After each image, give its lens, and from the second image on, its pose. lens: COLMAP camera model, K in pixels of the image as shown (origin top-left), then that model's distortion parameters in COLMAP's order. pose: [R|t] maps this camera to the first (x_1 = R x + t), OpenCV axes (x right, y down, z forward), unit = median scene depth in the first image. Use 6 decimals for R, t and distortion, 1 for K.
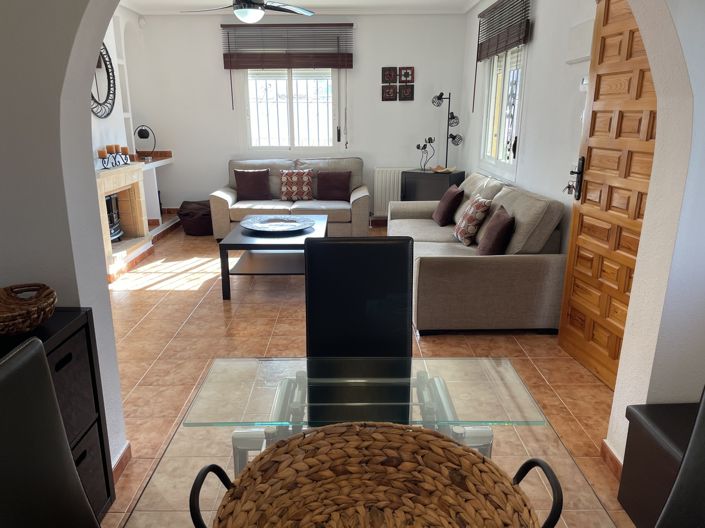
lens RADIAL K [[537.3, 0, 352.5], [0, 537.3, 264.0], [0, 0, 1]] dist [0.099068, -0.127097]
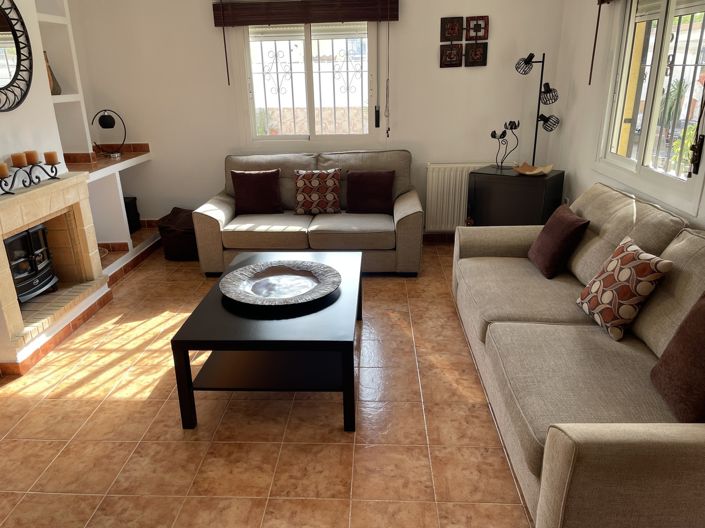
lens RADIAL K [[537.3, 0, 352.5], [0, 537.3, 264.0], [0, 0, 1]] dist [0.099068, -0.127097]
pose [[0.998134, 0.001837, -0.061039, -0.014605], [0.002162, 0.997858, 0.065375, -0.098263], [0.061029, -0.065385, 0.995992, 0.289810]]
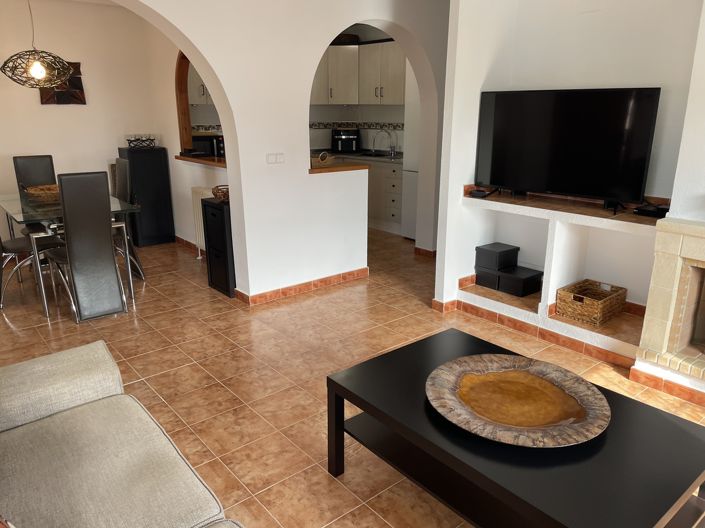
lens RADIAL K [[537.3, 0, 352.5], [0, 537.3, 264.0], [0, 0, 1]] dist [0.099068, -0.127097]
pose [[-0.778223, 0.184873, -0.600159, 0.143923], [-0.166403, 0.860817, 0.480940, -0.254507], [0.605541, 0.474147, -0.639144, 0.831670]]
